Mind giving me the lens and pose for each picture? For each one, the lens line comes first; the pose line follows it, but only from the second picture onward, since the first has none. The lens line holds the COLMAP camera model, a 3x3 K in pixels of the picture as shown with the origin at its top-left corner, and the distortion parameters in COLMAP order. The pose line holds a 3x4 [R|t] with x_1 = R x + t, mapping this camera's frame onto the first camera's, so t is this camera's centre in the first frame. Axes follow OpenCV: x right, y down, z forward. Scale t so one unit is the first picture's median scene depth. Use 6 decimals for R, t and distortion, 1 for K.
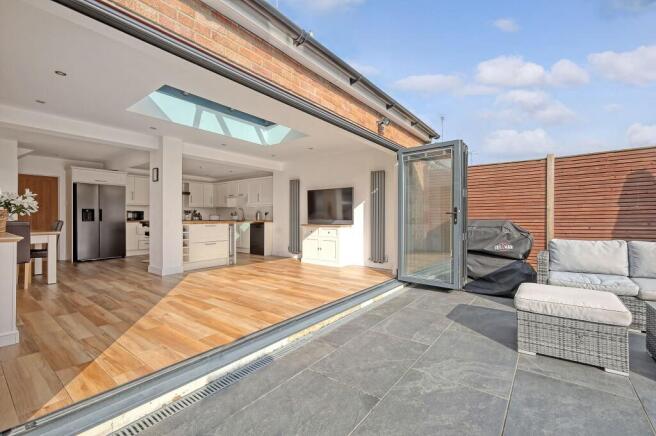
lens RADIAL K [[286.4, 0, 328.0], [0, 286.4, 218.0], [0, 0, 1]] dist [-0.001826, -0.000319]
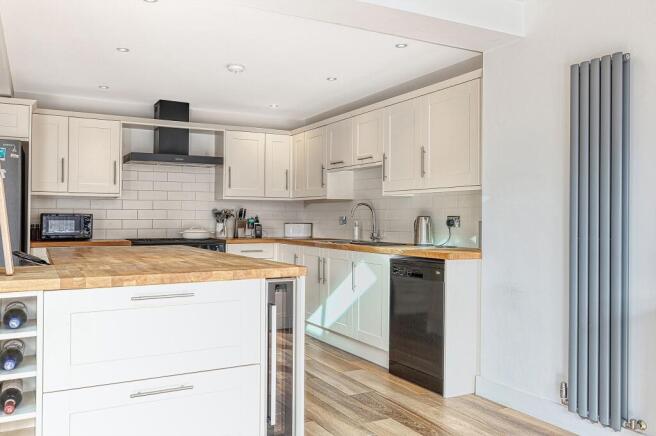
lens RADIAL K [[546.3, 0, 324.7], [0, 546.3, 220.5], [0, 0, 1]] dist [0.001659, 0.001531]
pose [[0.911255, 0.003822, -0.411824, -0.177769], [-0.005037, 0.999986, -0.001863, -0.022627], [0.411811, 0.003772, 0.911261, 0.760709]]
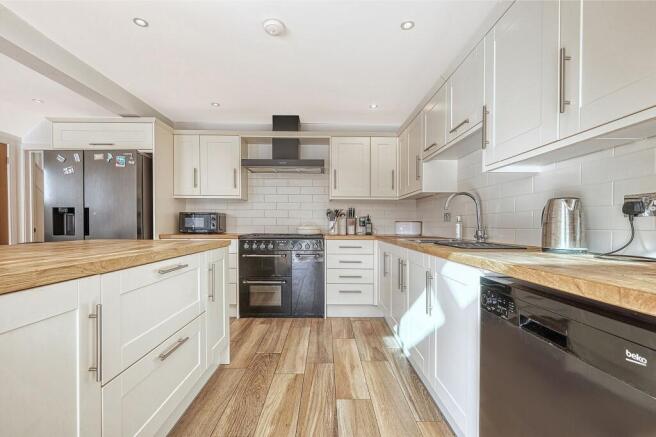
lens RADIAL K [[291.8, 0, 319.3], [0, 291.8, 229.5], [0, 0, 1]] dist [-0.001149, -0.000302]
pose [[0.604859, 0.015341, -0.796185, -0.307837], [-0.007377, 0.999879, 0.013662, -0.008076], [0.796298, -0.002390, 0.604899, 1.255058]]
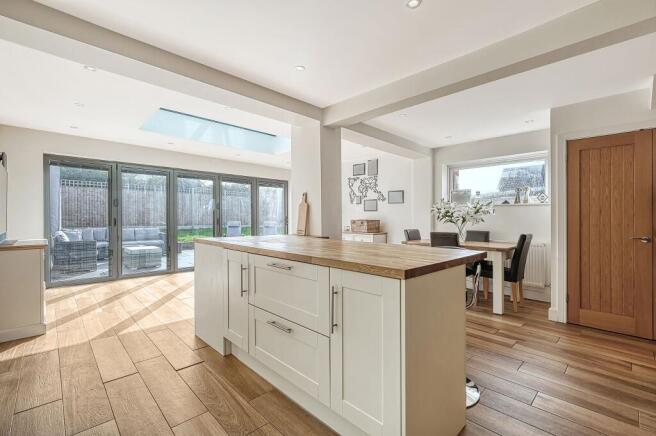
lens RADIAL K [[290.8, 0, 317.5], [0, 290.8, 216.8], [0, 0, 1]] dist [0.001766, 0.000119]
pose [[-0.985860, -0.006183, 0.167456, -0.682931], [-0.006597, 0.999976, -0.001912, -0.025755], [-0.167440, -0.002989, -0.985878, 1.628079]]
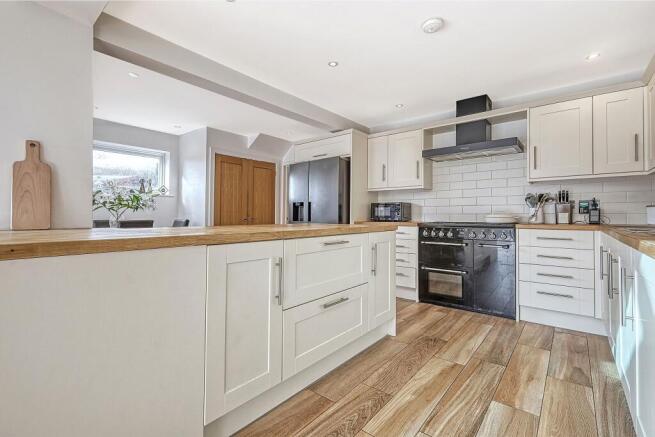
lens RADIAL K [[292.3, 0, 323.9], [0, 292.3, 209.1], [0, 0, 1]] dist [0.000197, -0.000158]
pose [[-0.047439, -0.025342, -0.998553, -0.244386], [-0.002523, 0.999678, -0.025251, -0.000309], [0.998871, 0.001321, -0.047487, 1.309300]]
